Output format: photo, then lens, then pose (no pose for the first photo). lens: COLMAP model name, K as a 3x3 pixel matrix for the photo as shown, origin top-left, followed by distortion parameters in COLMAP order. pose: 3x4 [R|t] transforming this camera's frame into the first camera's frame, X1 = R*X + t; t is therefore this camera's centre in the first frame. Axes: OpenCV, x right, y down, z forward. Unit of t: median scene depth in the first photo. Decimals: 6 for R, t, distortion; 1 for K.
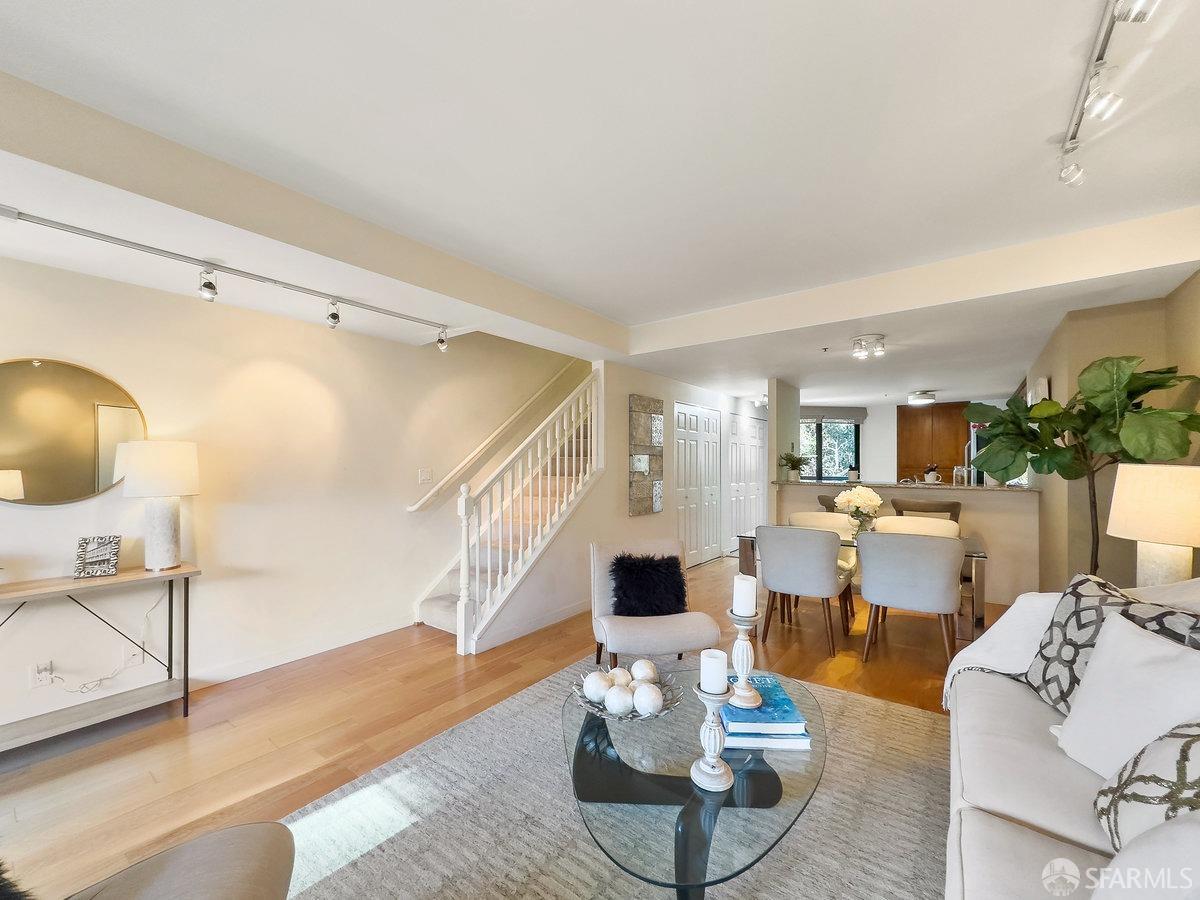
lens RADIAL K [[480.2, 0, 599.6], [0, 480.2, 466.5], [0, 0, 1]] dist [0.001141, 0.000205]
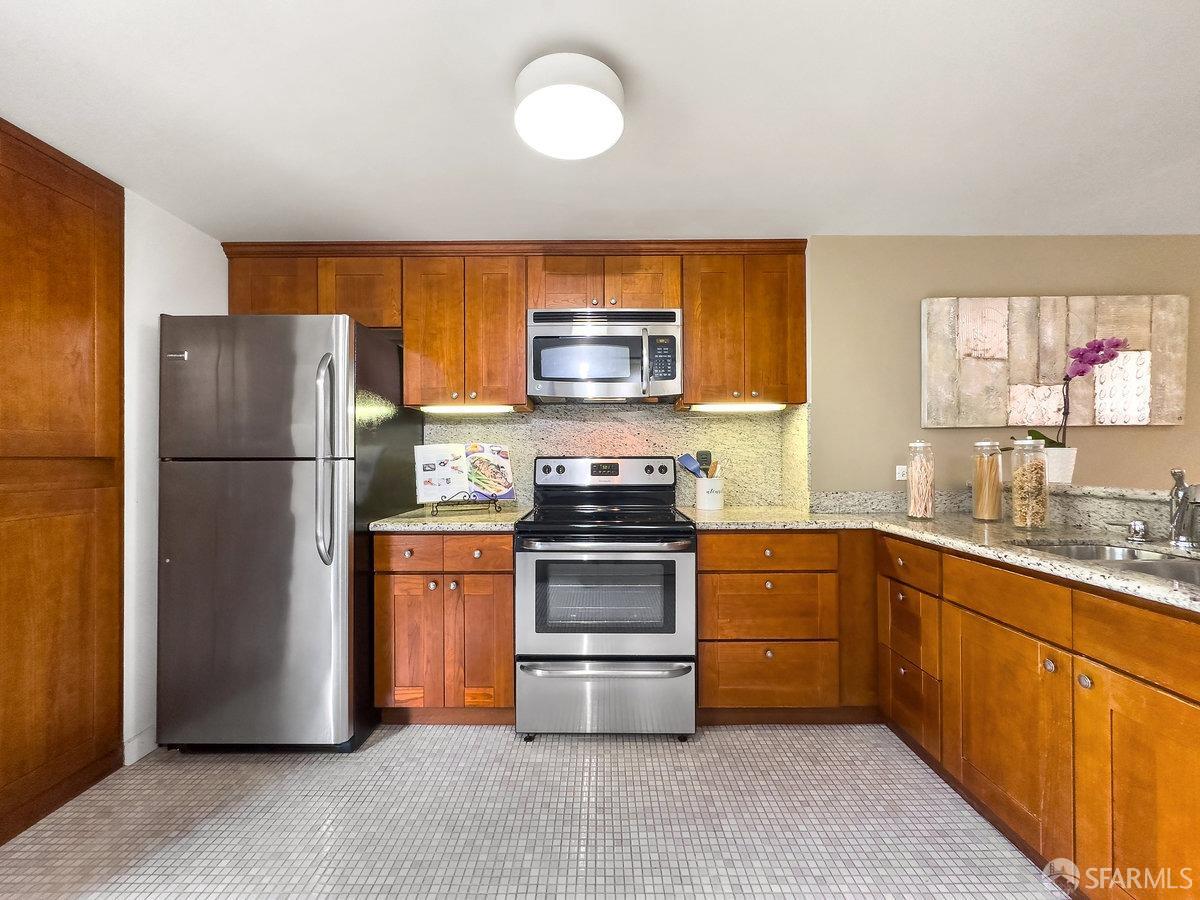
lens RADIAL K [[484.5, 0, 604.4], [0, 484.5, 457.2], [0, 0, 1]] dist [0.000246, 0.000187]
pose [[-0.604373, 0.006009, 0.796679, 0.711858], [0.012247, 0.999923, 0.001748, 0.008153], [-0.796607, 0.010813, -0.604400, 1.601850]]
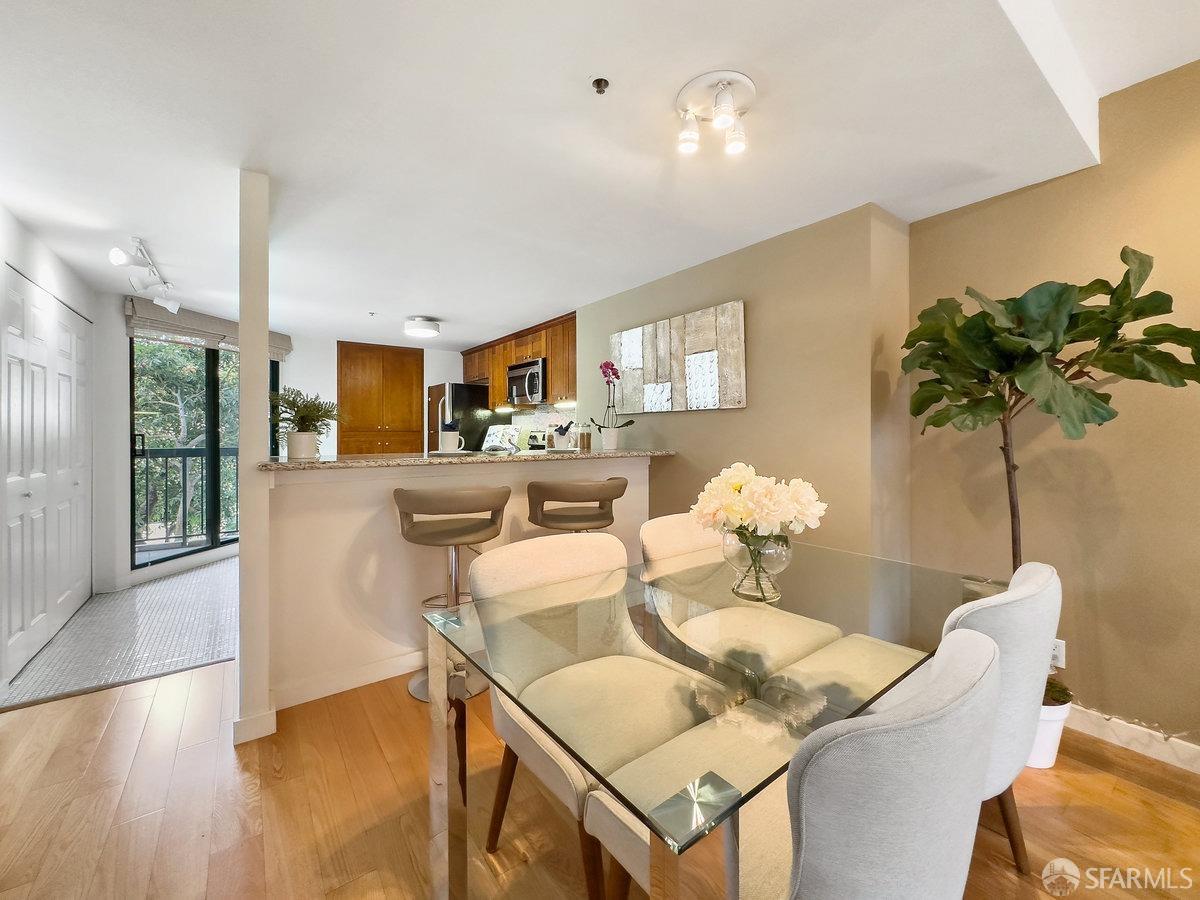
lens RADIAL K [[478.6, 0, 601.4], [0, 478.6, 447.5], [0, 0, 1]] dist [-0.001107, -0.000065]
pose [[0.275542, -0.033026, 0.960722, 0.116141], [0.008573, 0.999454, 0.031899, 0.012187], [-0.961251, -0.000553, 0.275675, 0.812050]]
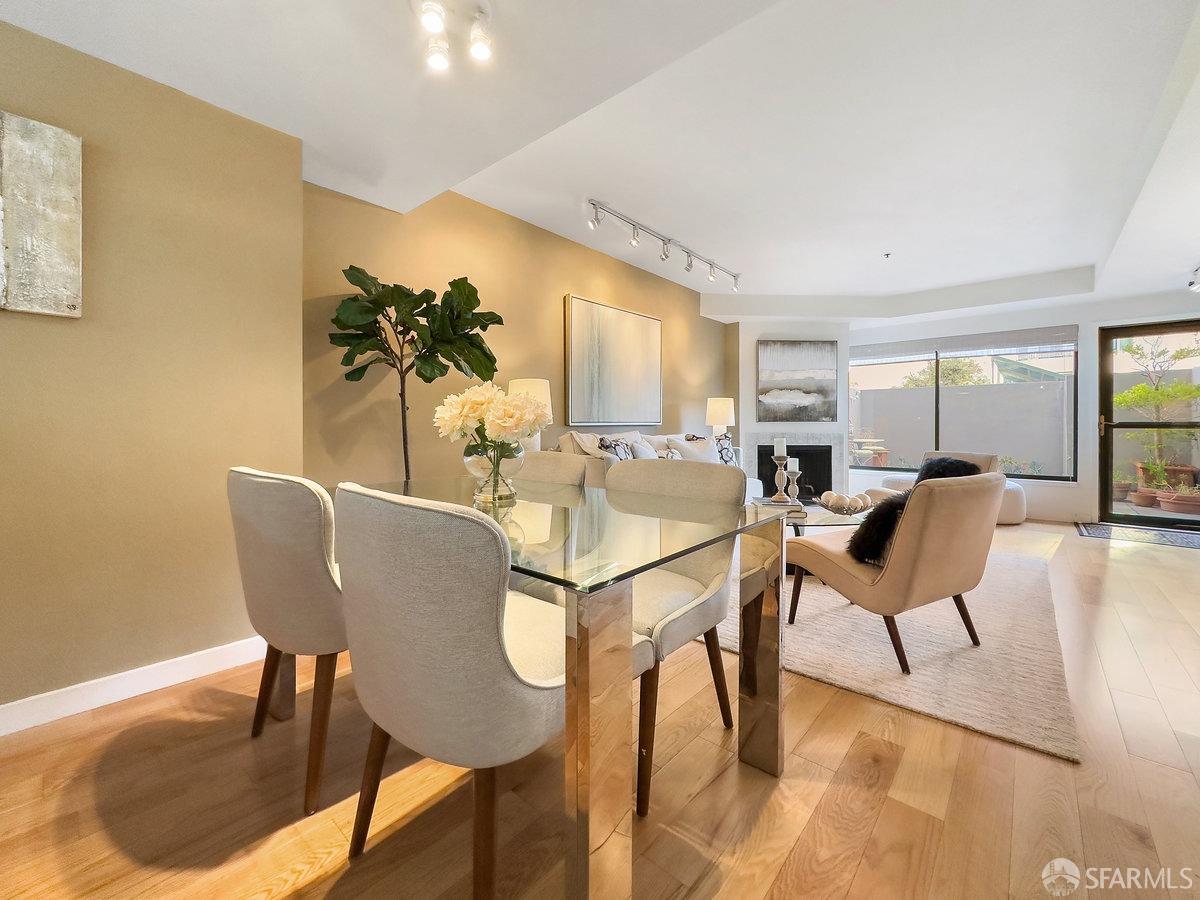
lens RADIAL K [[499.8, 0, 598.3], [0, 499.8, 433.7], [0, 0, 1]] dist [-0.000441, -0.000015]
pose [[-0.997484, -0.002843, 0.070839, 0.333546], [-0.001317, 0.999766, 0.021582, 0.061307], [-0.070884, 0.021435, -0.997254, 1.156417]]
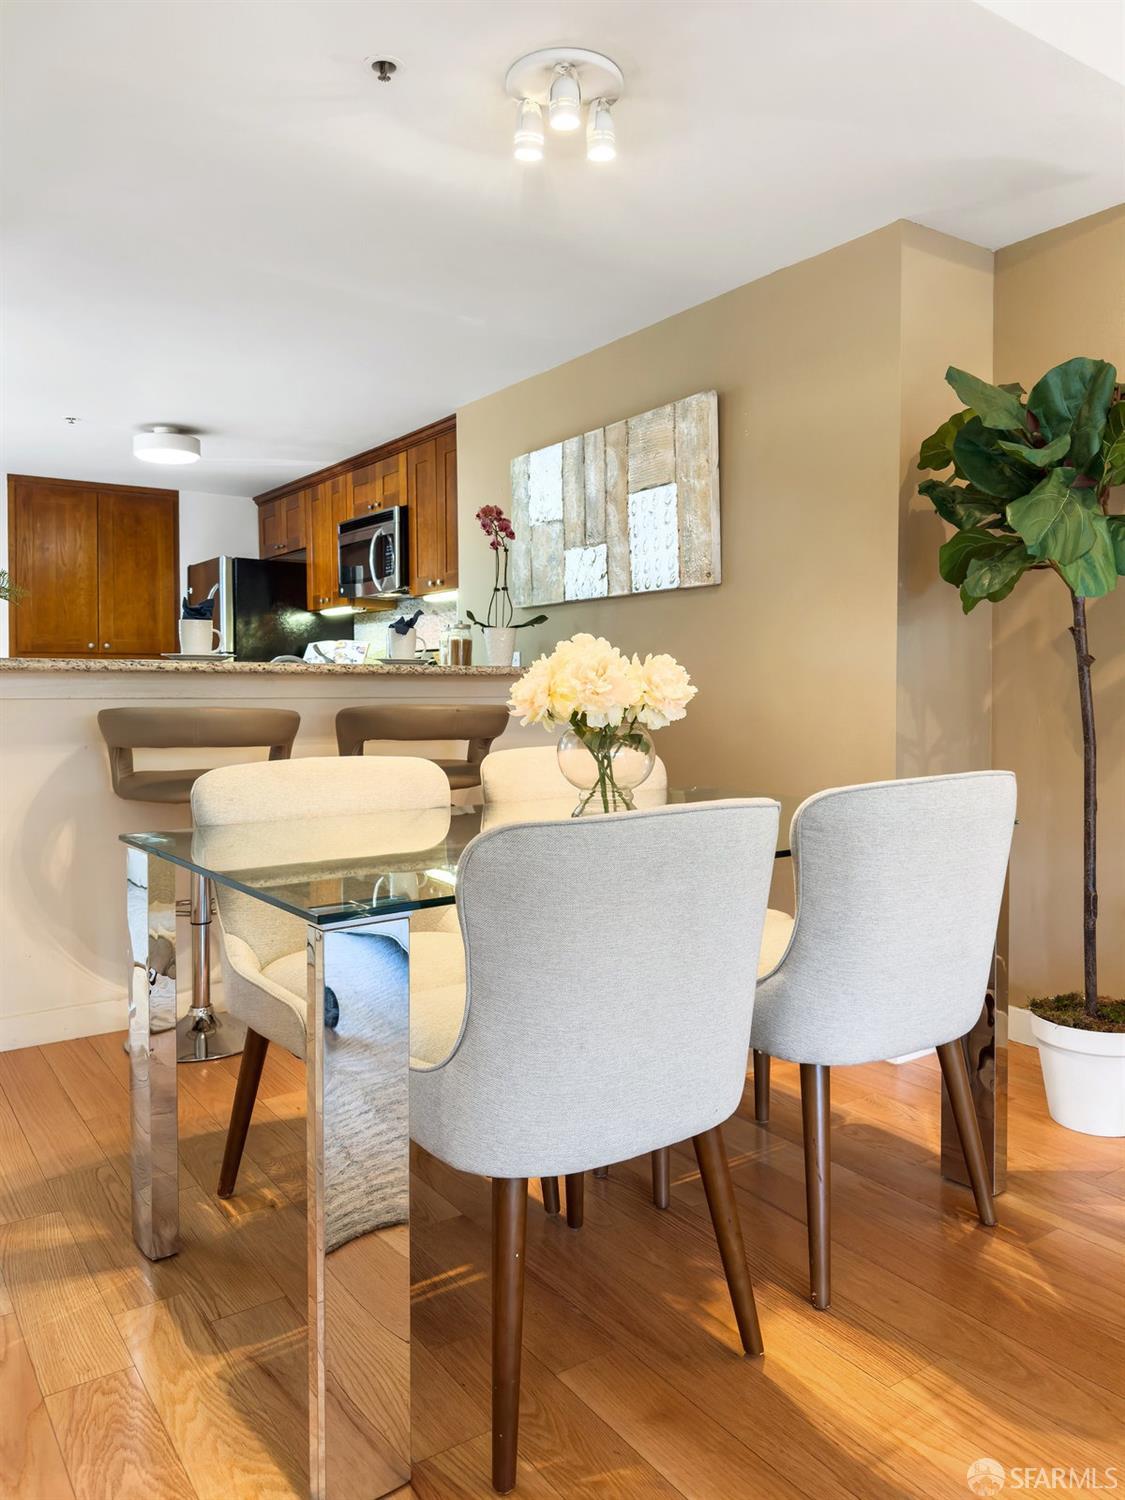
lens RADIAL K [[1057.6, 0, 565.0], [0, 1057.6, 741.6], [0, 0, 1]] dist [0.115448, -0.159211]
pose [[0.305758, -0.049312, 0.950831, -0.017638], [0.007389, 0.998751, 0.049421, 0.057531], [-0.952081, -0.008085, 0.305740, 0.674298]]
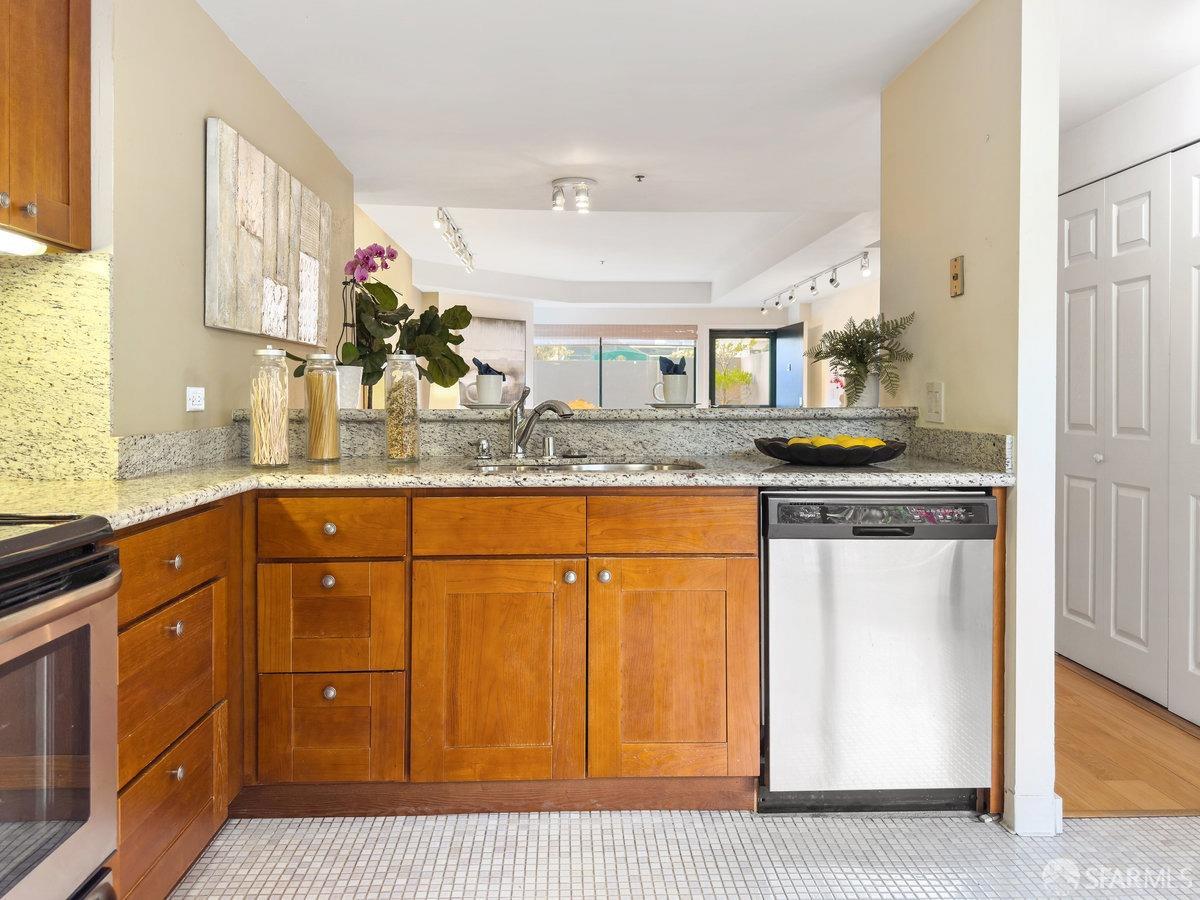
lens RADIAL K [[868.4, 0, 603.1], [0, 868.4, 415.4], [0, 0, 1]] dist [0.082184, -0.133126]
pose [[-0.763651, 0.013623, -0.645485, 1.091923], [-0.004656, 0.999635, 0.026606, 0.024007], [0.645612, 0.023323, -0.763309, 1.625700]]
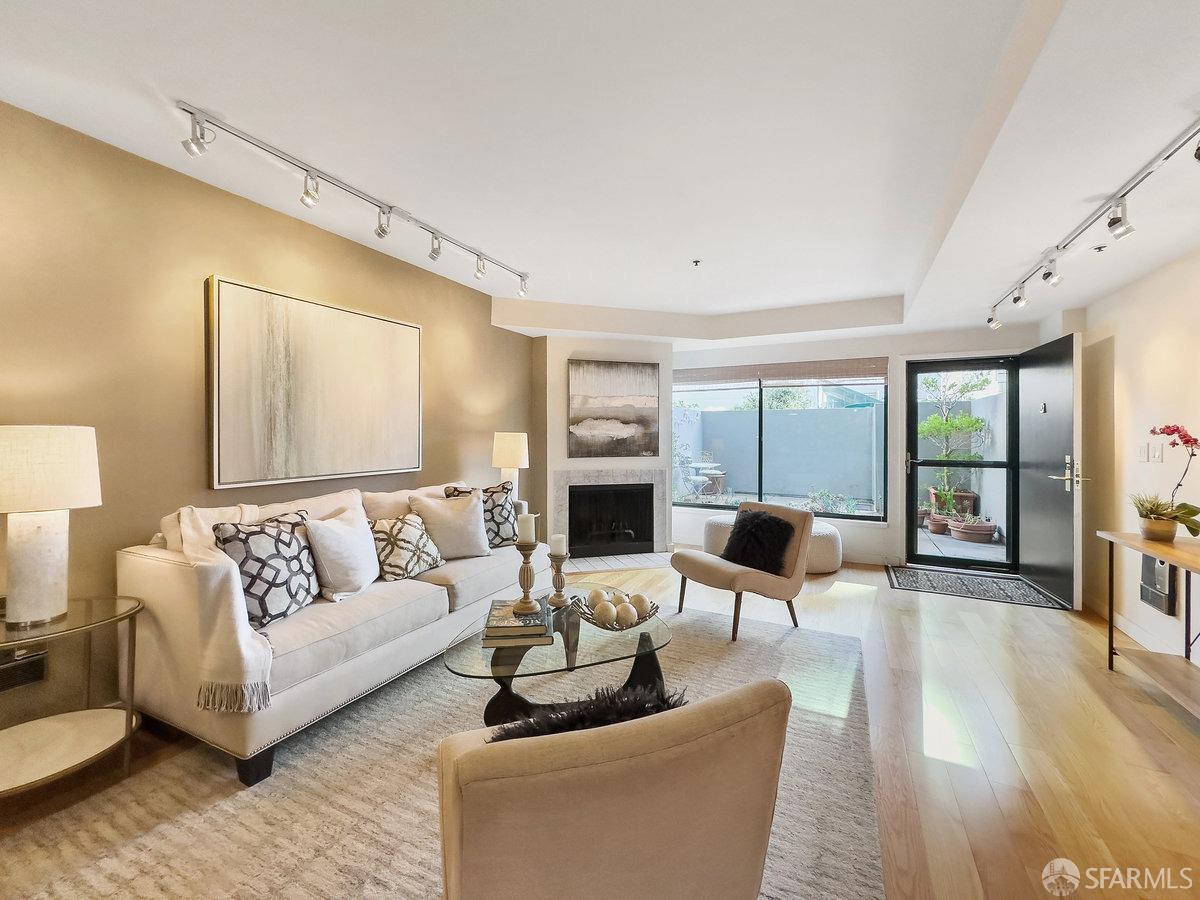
lens RADIAL K [[488.6, 0, 604.5], [0, 488.6, 445.6], [0, 0, 1]] dist [-0.000962, 0.000160]
pose [[-0.983265, 0.000950, -0.182179, 0.123816], [-0.004207, 0.999601, 0.027915, 0.000702], [0.182133, 0.028214, -0.982869, 0.874577]]
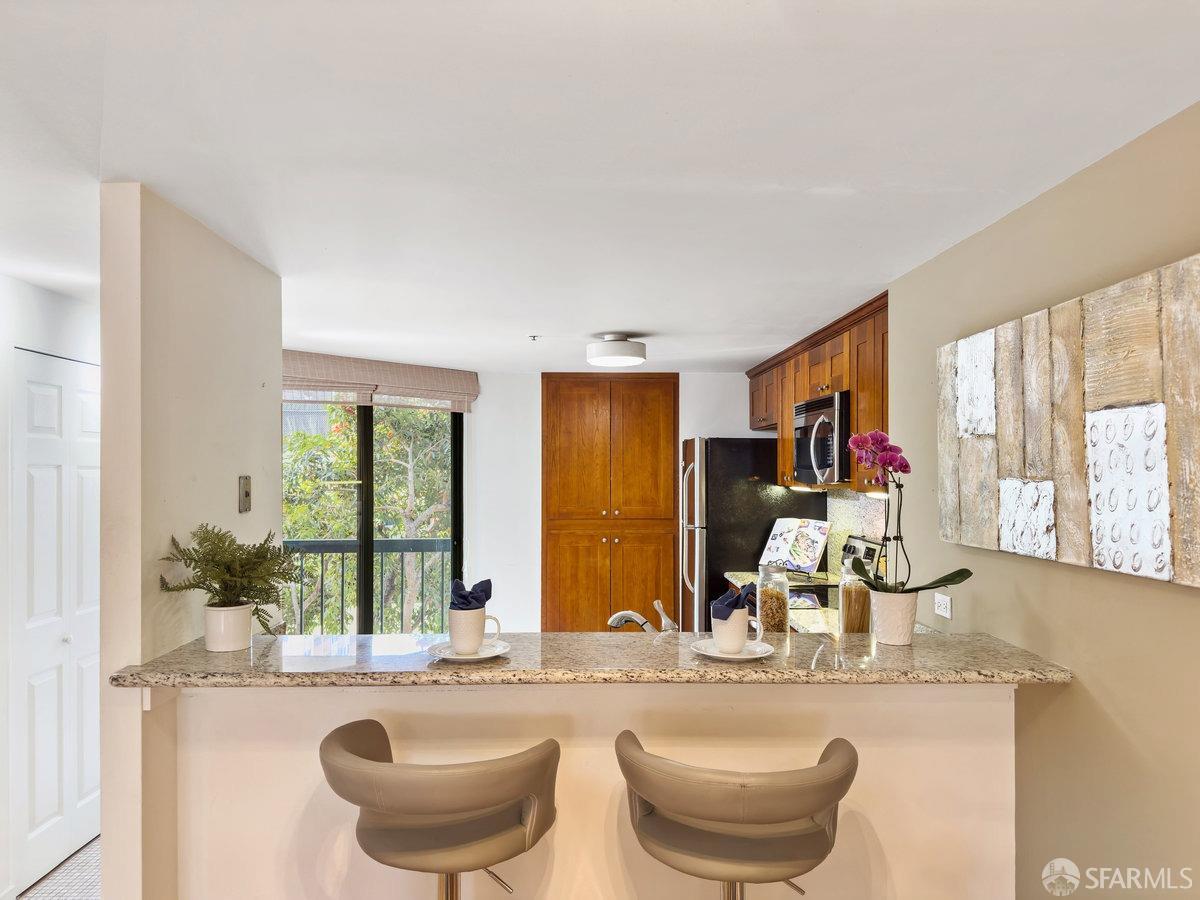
lens RADIAL K [[844.2, 0, 606.3], [0, 844.2, 477.3], [0, 0, 1]] dist [0.067130, -0.099306]
pose [[0.775707, -0.005239, 0.631071, 0.354035], [0.005196, 0.999985, 0.001915, -0.064954], [-0.631071, 0.001793, 0.775723, 0.706804]]
